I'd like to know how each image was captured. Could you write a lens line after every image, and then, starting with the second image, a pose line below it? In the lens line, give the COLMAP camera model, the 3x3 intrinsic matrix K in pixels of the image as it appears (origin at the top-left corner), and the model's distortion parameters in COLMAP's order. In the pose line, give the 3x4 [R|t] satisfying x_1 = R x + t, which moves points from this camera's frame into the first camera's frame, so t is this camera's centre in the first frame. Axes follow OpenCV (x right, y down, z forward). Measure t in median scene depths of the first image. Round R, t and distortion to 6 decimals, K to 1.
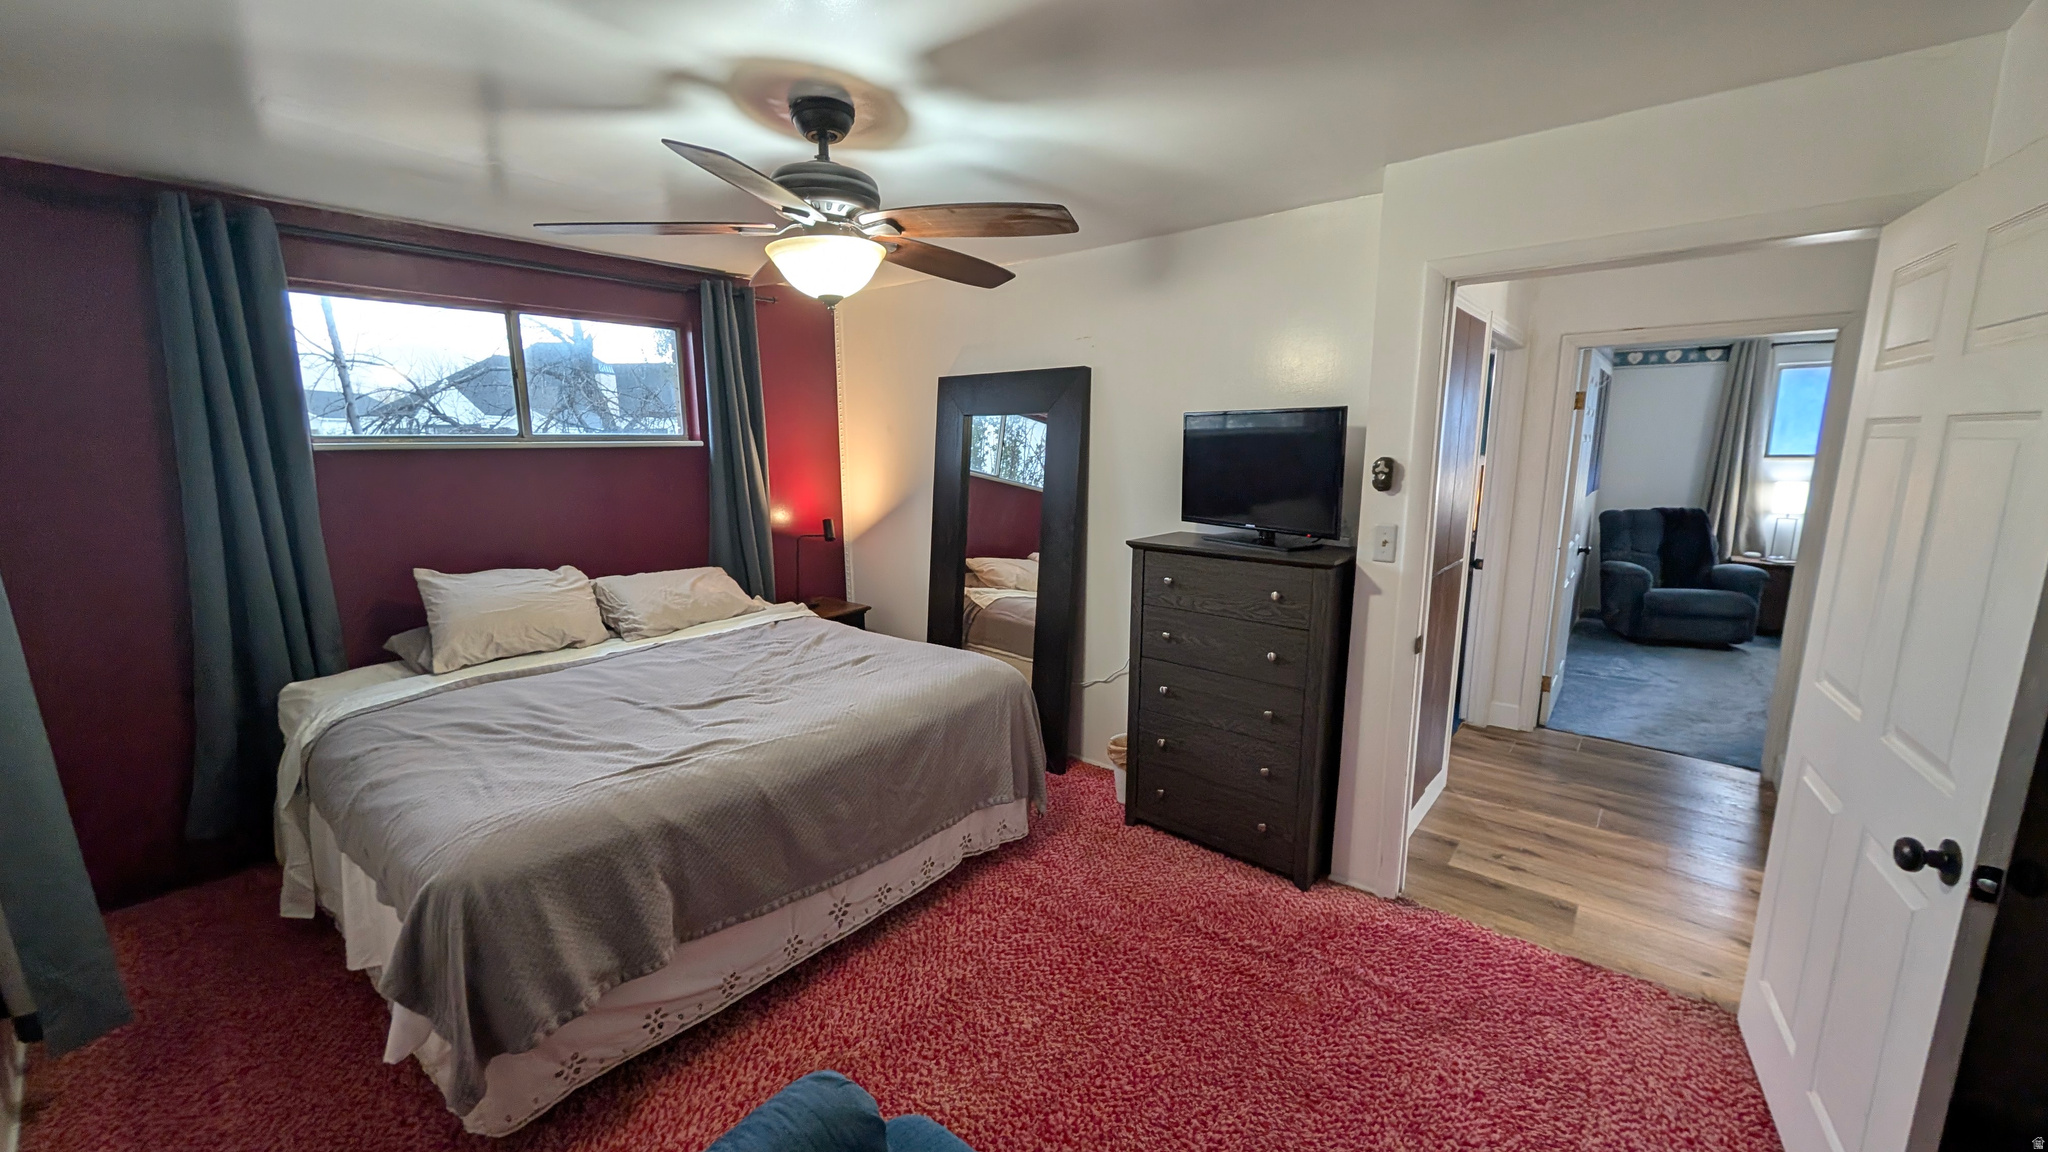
lens RADIAL K [[772.4, 0, 1027.6], [0, 772.4, 577.6], [0, 0, 1]] dist [-0.001305, -0.000015]
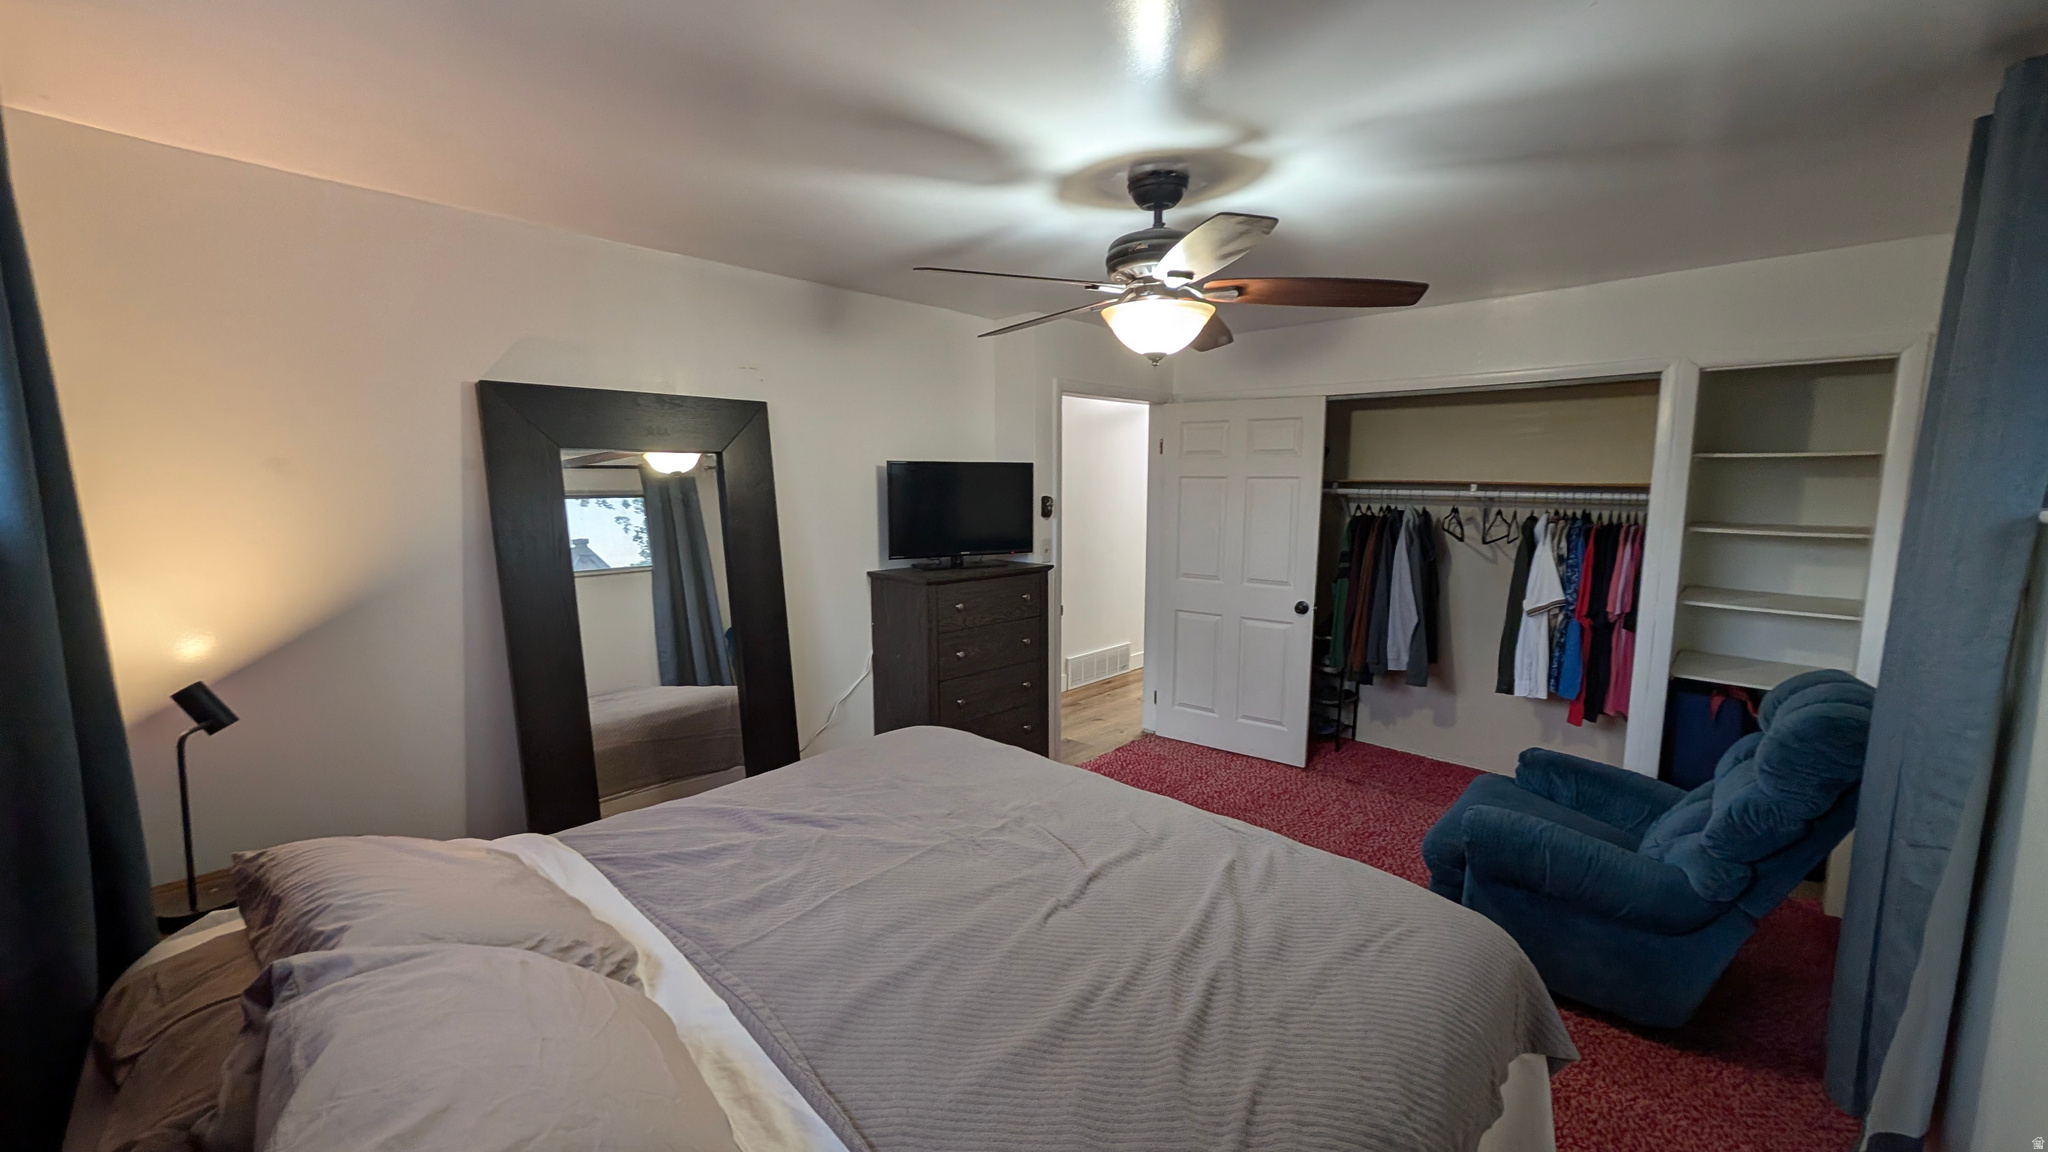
lens RADIAL K [[772.4, 0, 1027.6], [0, 772.4, 577.6], [0, 0, 1]] dist [-0.001305, -0.000015]
pose [[0.062279, -0.125352, 0.990156, -0.986812], [0.172484, 0.978506, 0.113028, -0.157478], [-0.983041, 0.163747, 0.082562, 0.833214]]
